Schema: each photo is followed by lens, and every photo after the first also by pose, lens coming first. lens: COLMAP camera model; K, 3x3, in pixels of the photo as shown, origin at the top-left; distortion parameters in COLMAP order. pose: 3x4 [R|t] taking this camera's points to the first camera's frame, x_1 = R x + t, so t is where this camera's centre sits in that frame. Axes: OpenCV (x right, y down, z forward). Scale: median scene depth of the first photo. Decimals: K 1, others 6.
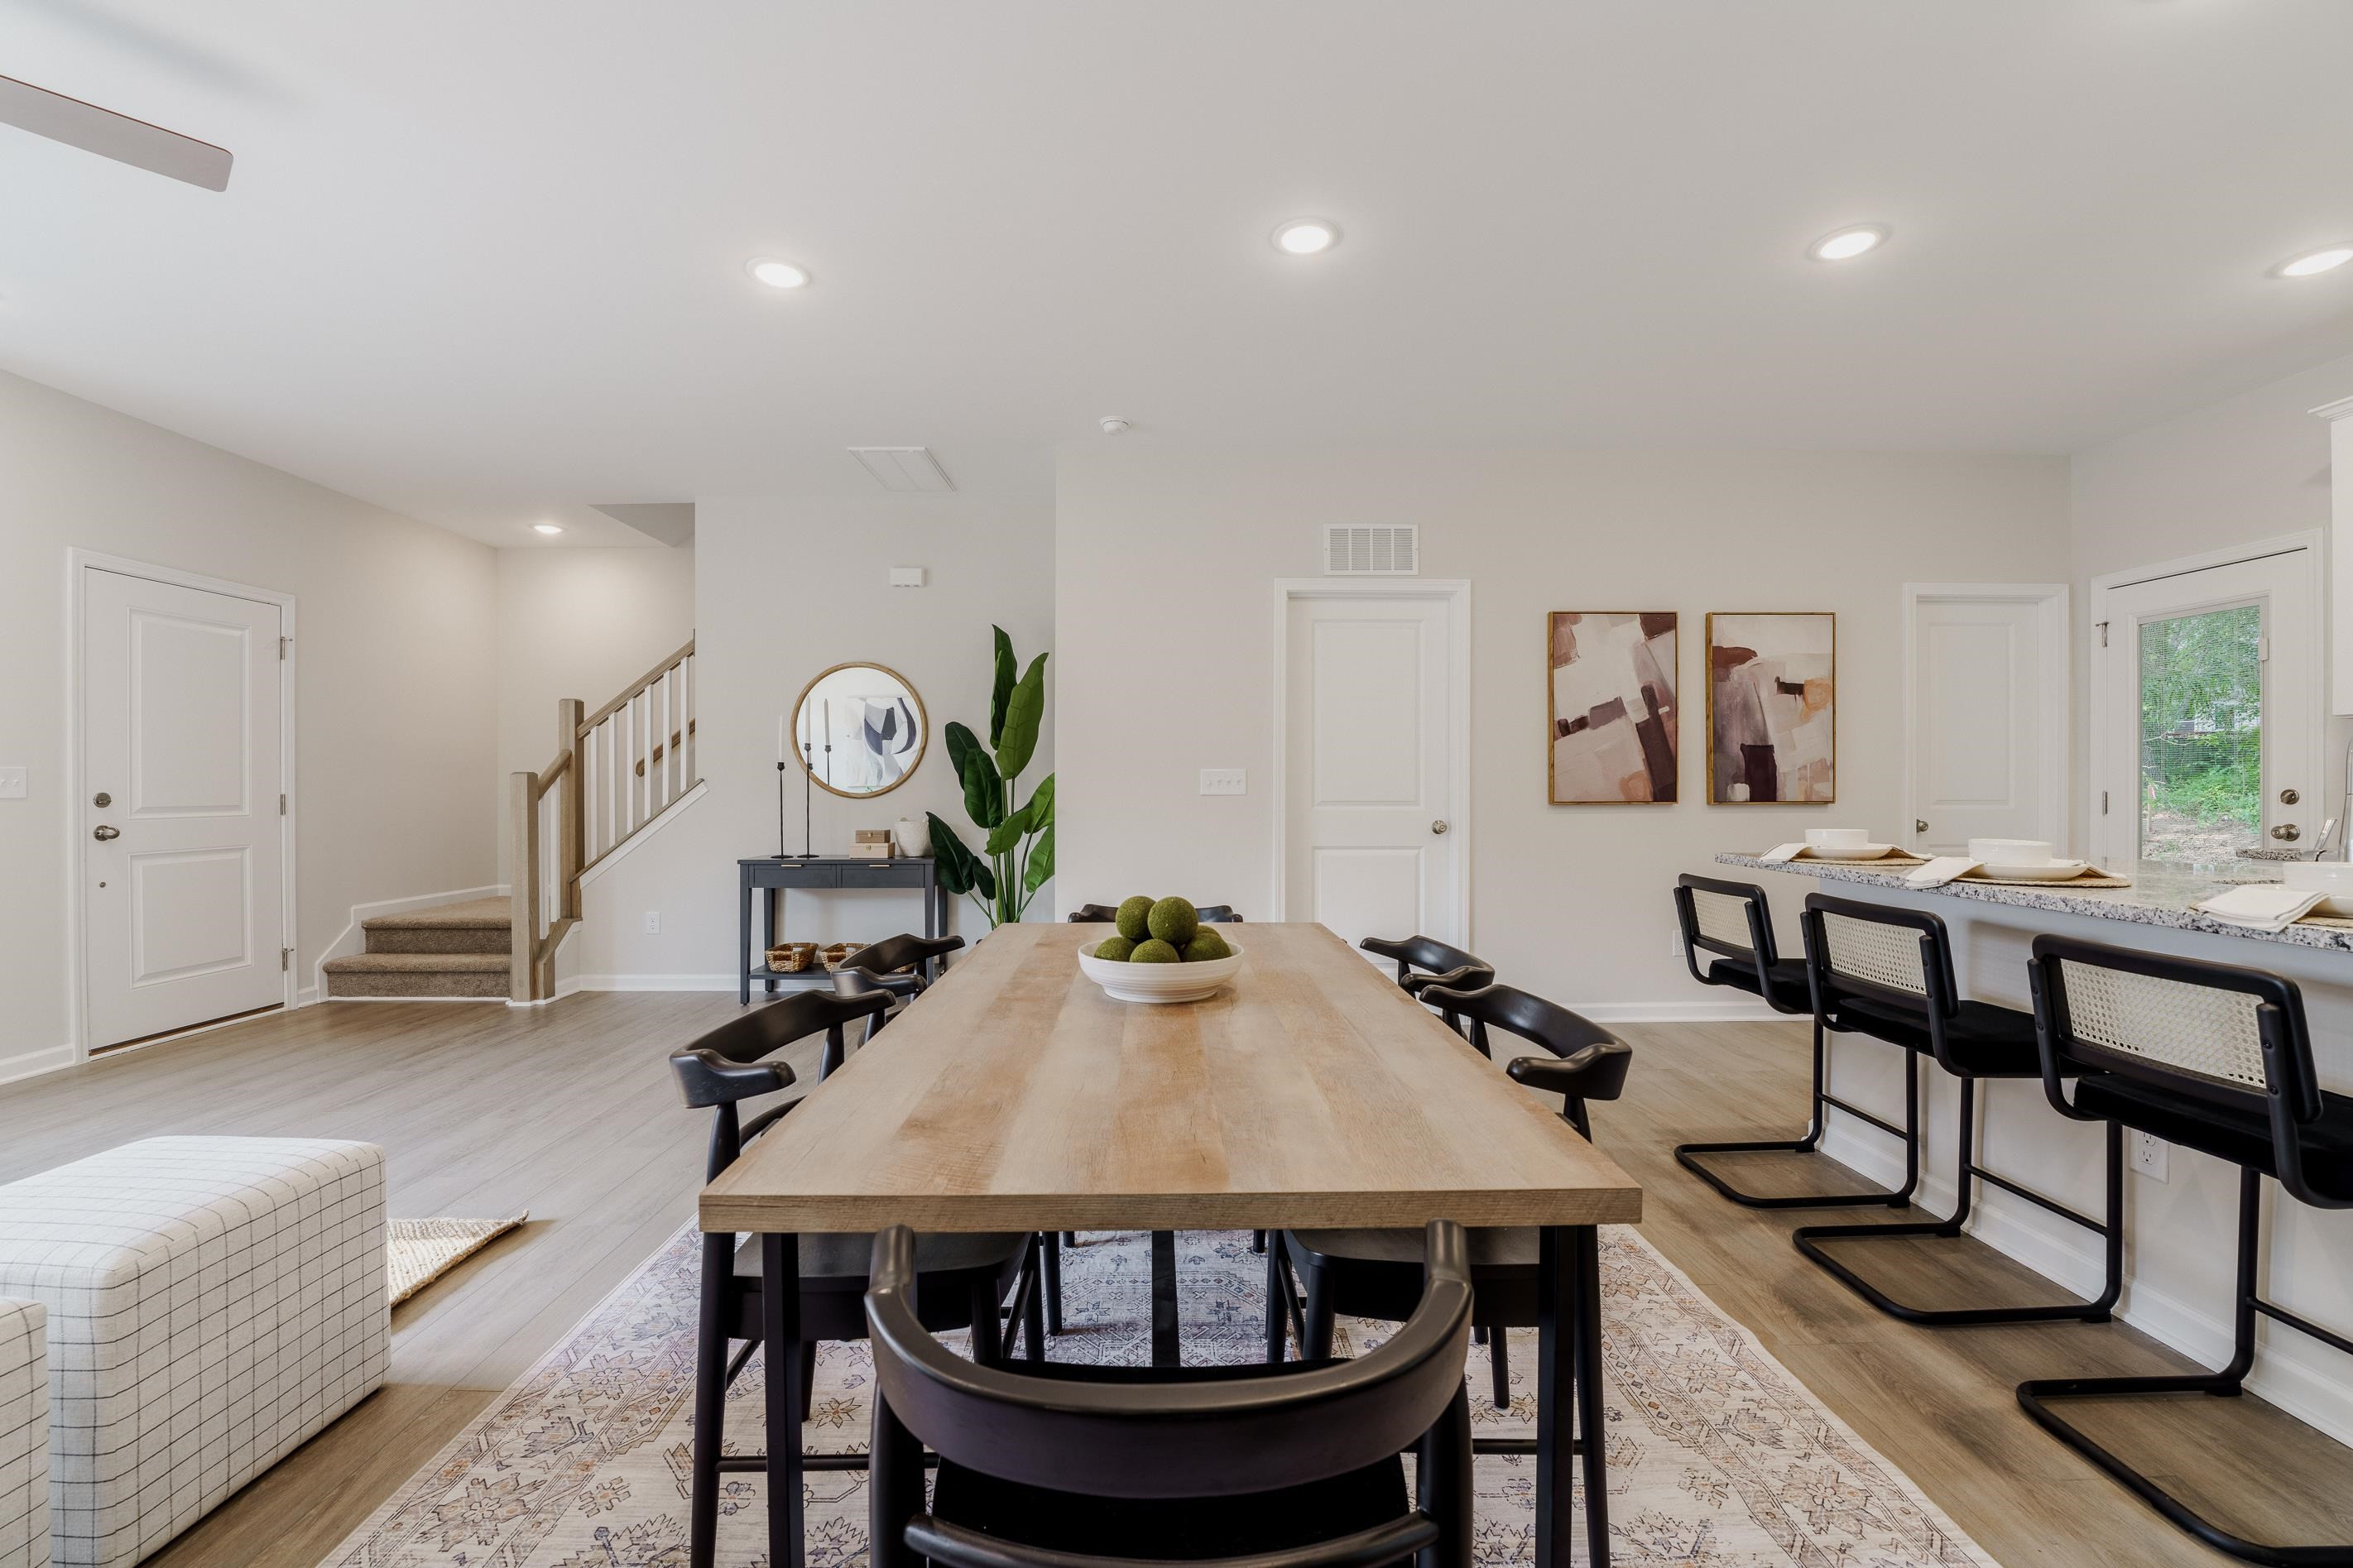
lens RADIAL K [[978.4, 0, 1164.4], [0, 978.4, 791.0], [0, 0, 1]] dist [-0.027226, 0.002868]
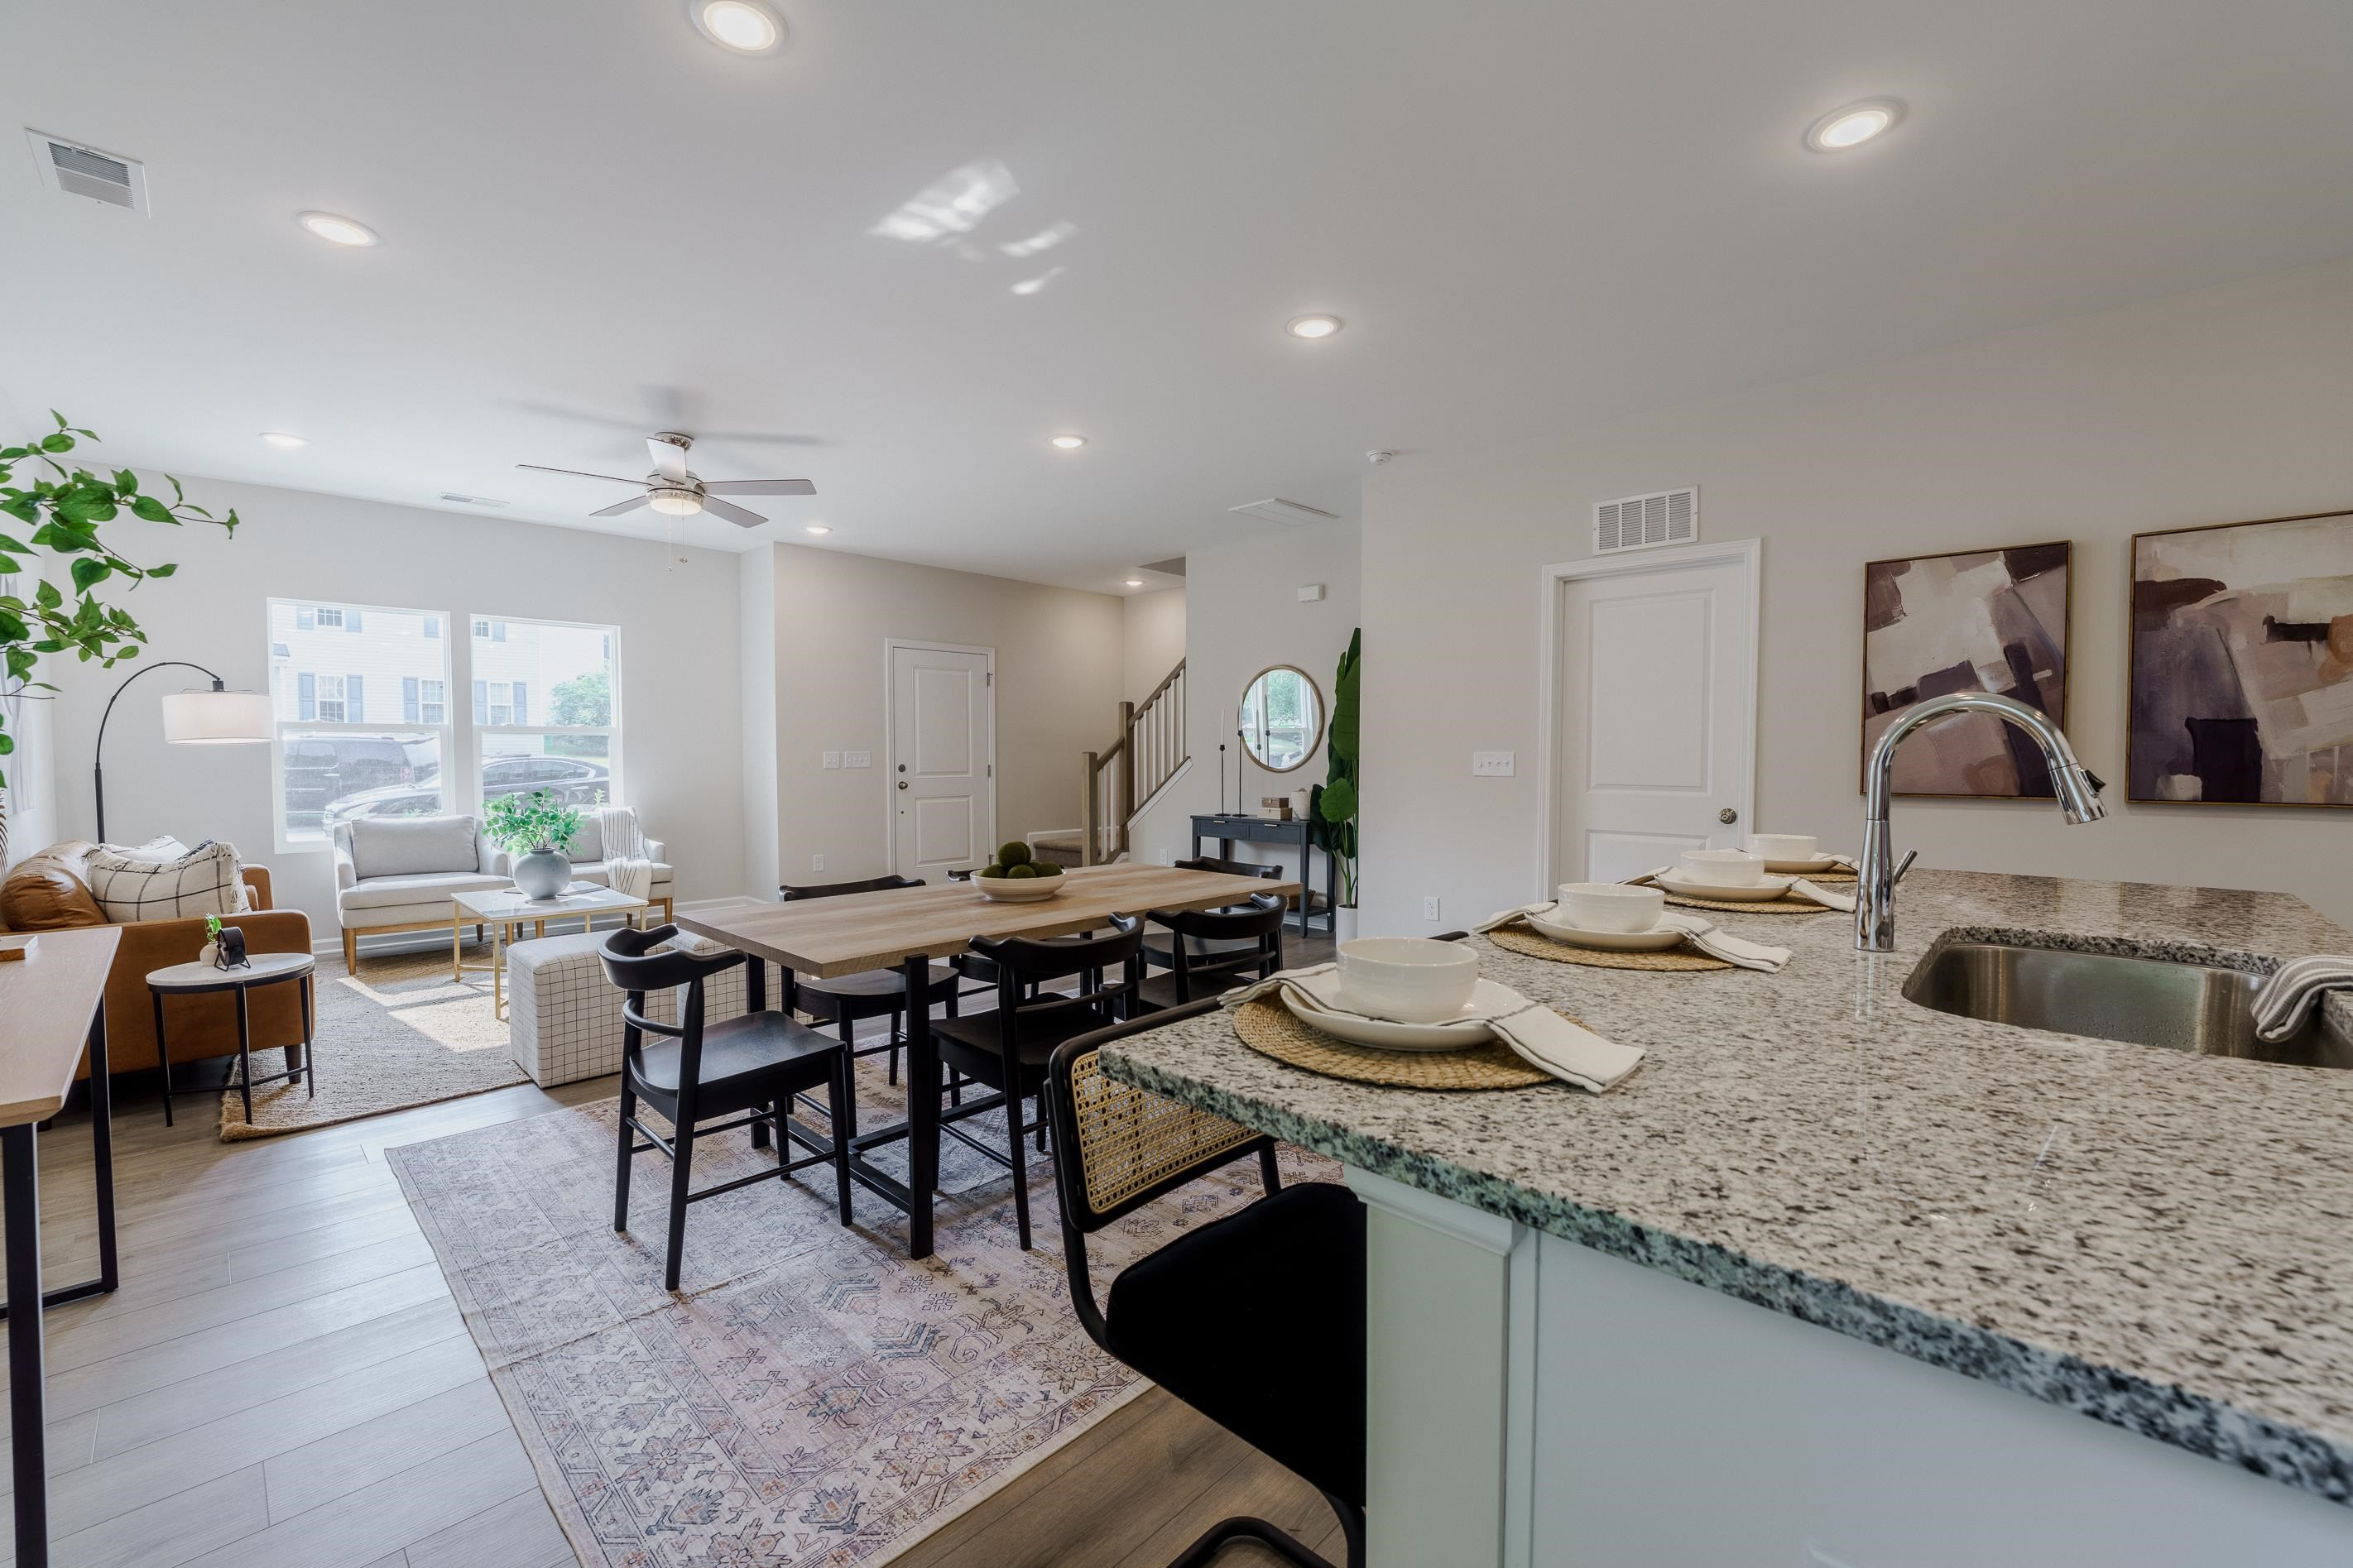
lens RADIAL K [[978.4, 0, 1149.2], [0, 978.4, 793.7], [0, 0, 1]] dist [-0.027226, 0.002868]
pose [[0.699900, 0.032249, -0.713513, 0.559669], [-0.003230, 0.999113, 0.041989, -0.020360], [0.714234, -0.027084, 0.699383, -0.013915]]
